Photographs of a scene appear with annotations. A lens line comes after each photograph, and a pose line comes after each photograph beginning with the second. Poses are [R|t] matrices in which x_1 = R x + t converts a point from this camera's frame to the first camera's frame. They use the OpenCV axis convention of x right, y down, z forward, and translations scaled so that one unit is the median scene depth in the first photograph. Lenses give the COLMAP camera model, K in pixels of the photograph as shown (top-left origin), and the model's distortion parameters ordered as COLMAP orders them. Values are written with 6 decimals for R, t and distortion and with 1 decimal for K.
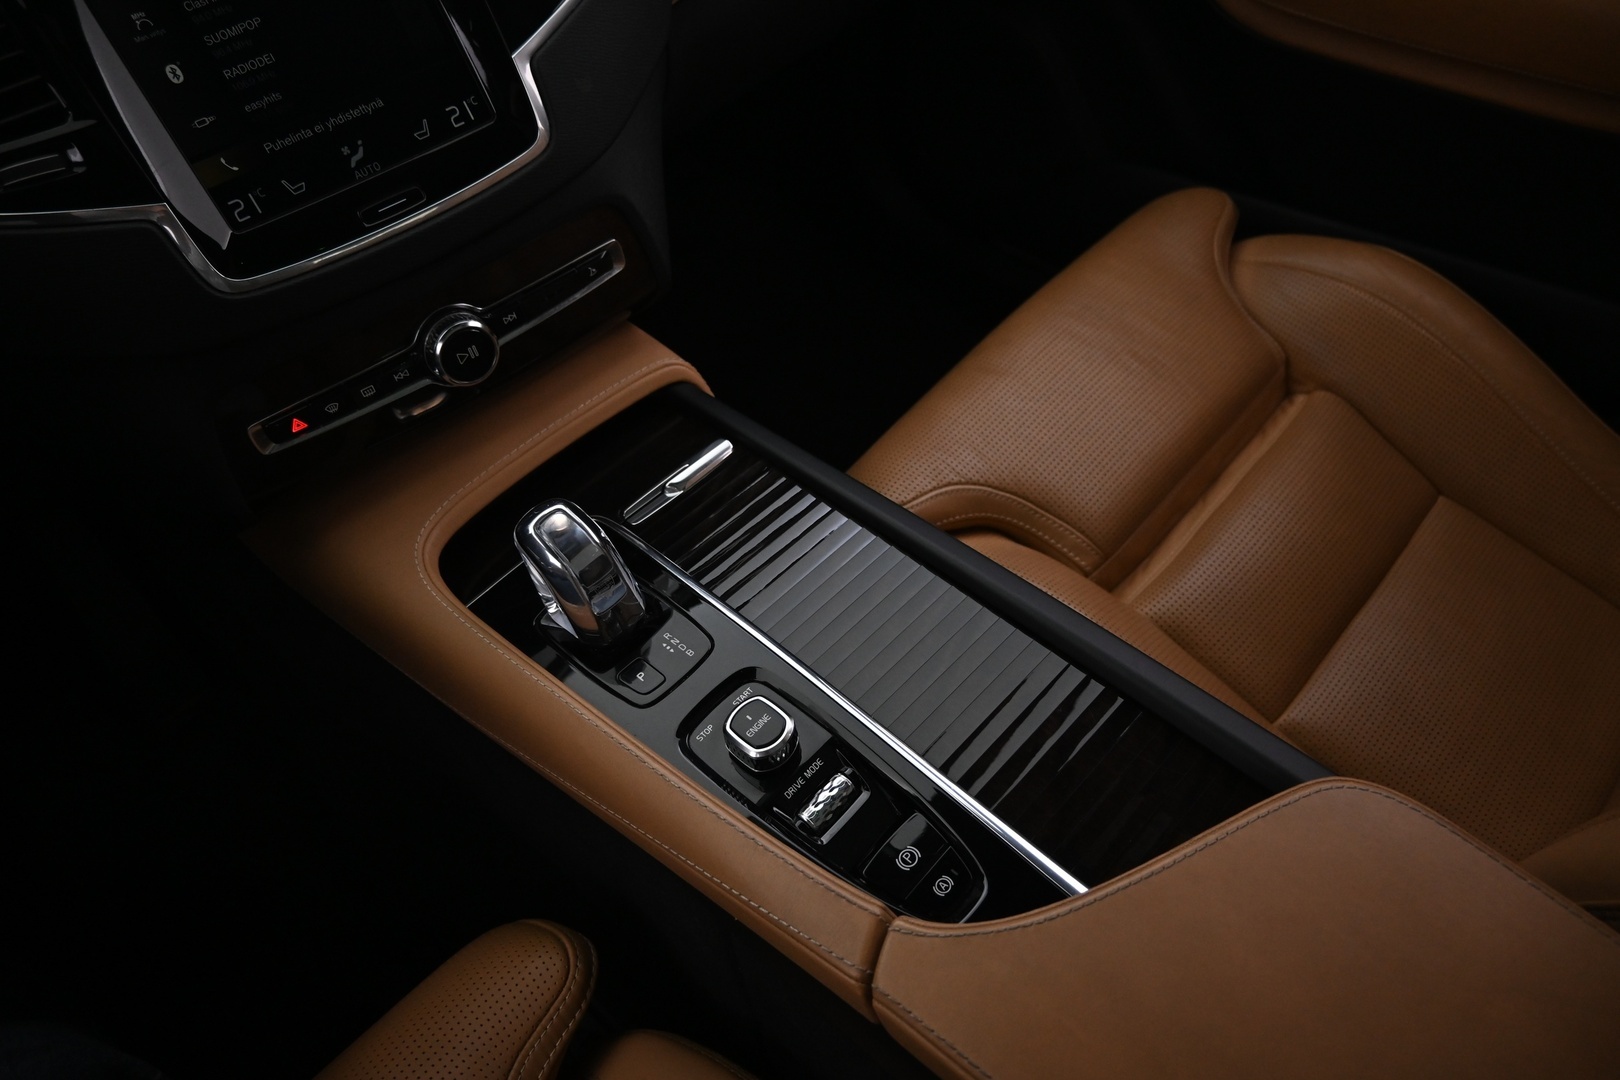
lens RADIAL K [[1100.2, 0, 810.0], [0, 1100.2, 540.0], [0, 0, 1]] dist [-0.003868, -0.000036]
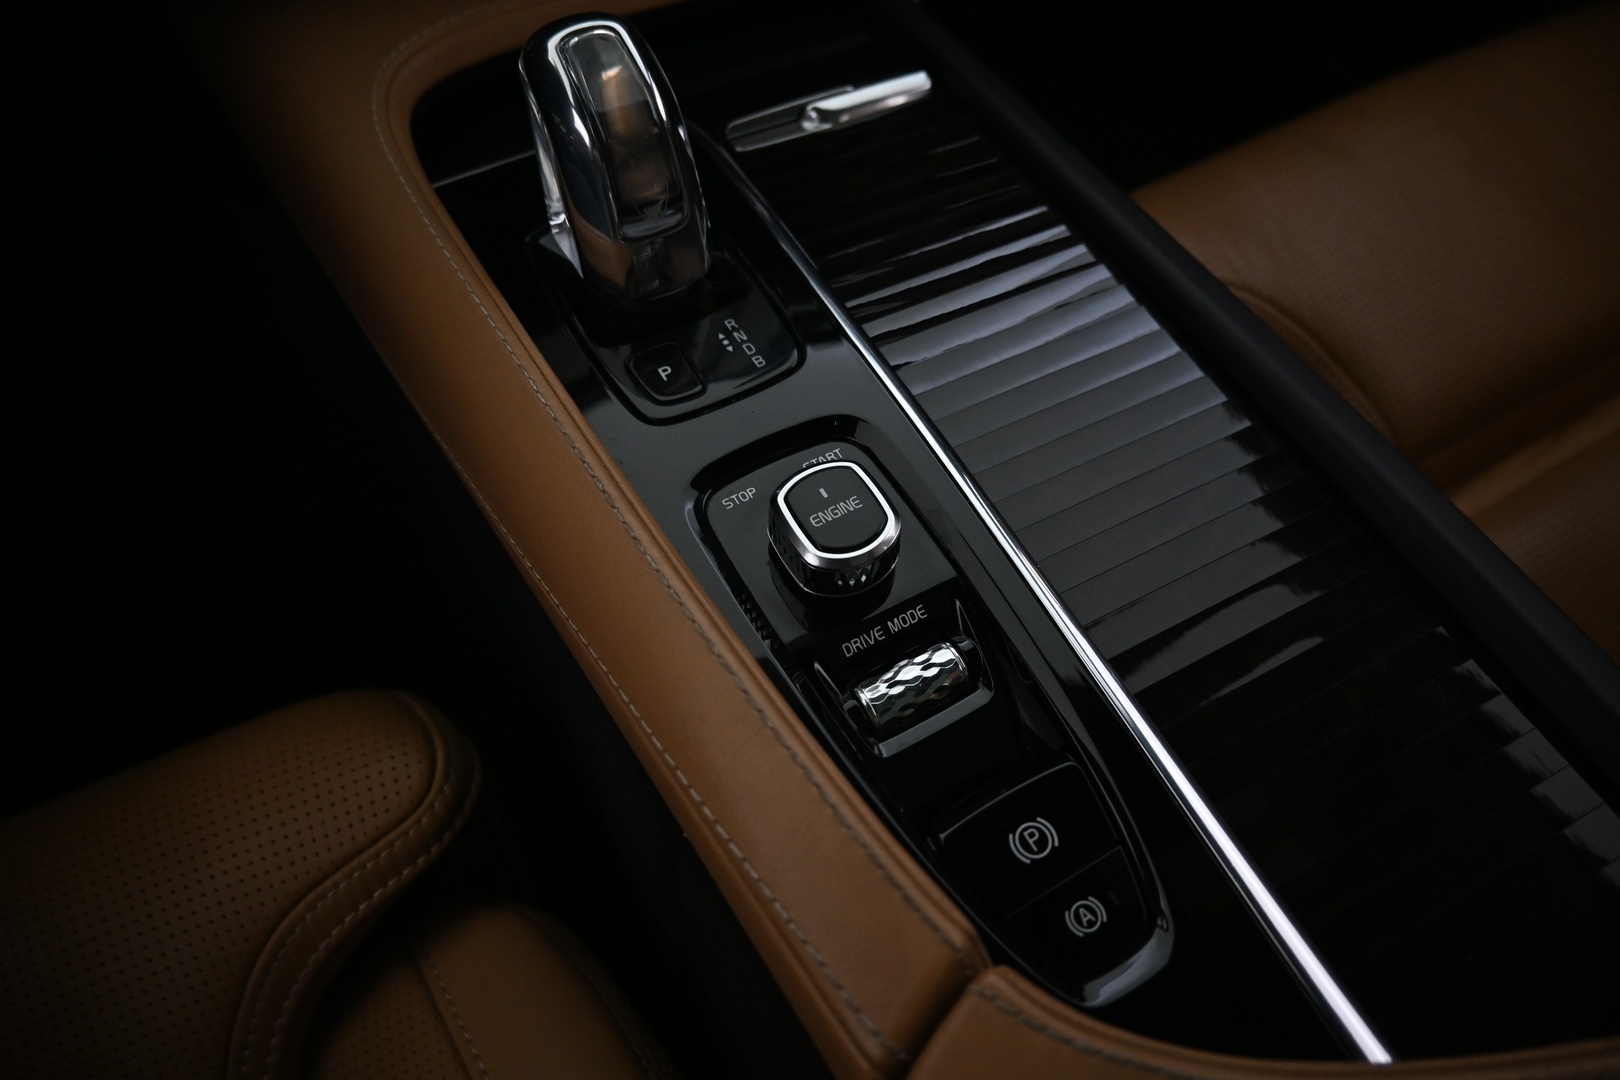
lens RADIAL K [[1124.5, 0, 810.0], [0, 1124.5, 540.0], [0, 0, 1]] dist [0.006580, -0.001949]
pose [[0.946404, 0.317723, -0.058057, -0.022278], [-0.306459, 0.940116, 0.149213, 0.101809], [0.101989, -0.123424, 0.987099, 0.448611]]
